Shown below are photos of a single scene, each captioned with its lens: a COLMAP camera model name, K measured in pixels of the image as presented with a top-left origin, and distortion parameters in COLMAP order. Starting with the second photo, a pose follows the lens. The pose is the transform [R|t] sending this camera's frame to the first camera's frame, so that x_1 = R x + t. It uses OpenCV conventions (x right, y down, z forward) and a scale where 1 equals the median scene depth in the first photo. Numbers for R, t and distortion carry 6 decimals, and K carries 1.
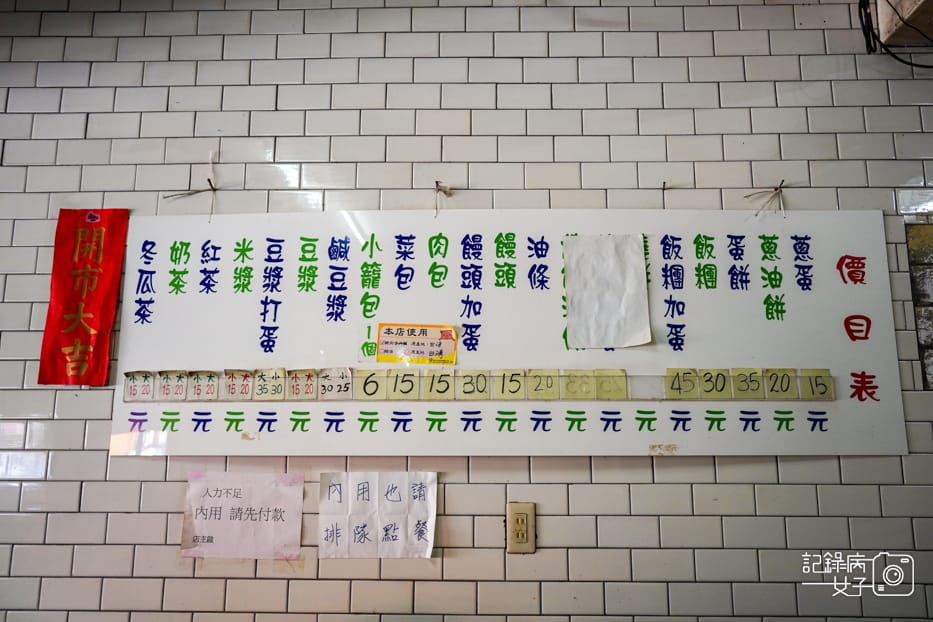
lens RADIAL K [[748.3, 0, 466.6], [0, 748.3, 311.2], [0, 0, 1]] dist [-0.017630, -0.008896]
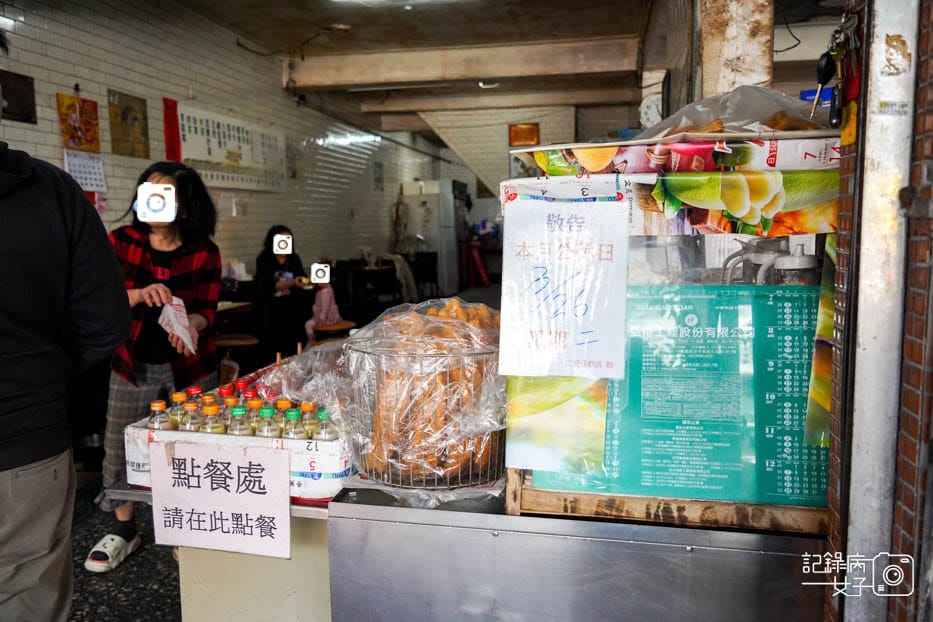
lens RADIAL K [[748.3, 0, 465.6], [0, 748.3, 310.8], [0, 0, 1]] dist [-0.017630, -0.008896]
pose [[0.163781, -0.119935, 0.979179, -3.340010], [-0.170966, 0.974111, 0.147911, 0.039905], [-0.971569, -0.191631, 0.139036, -0.686773]]
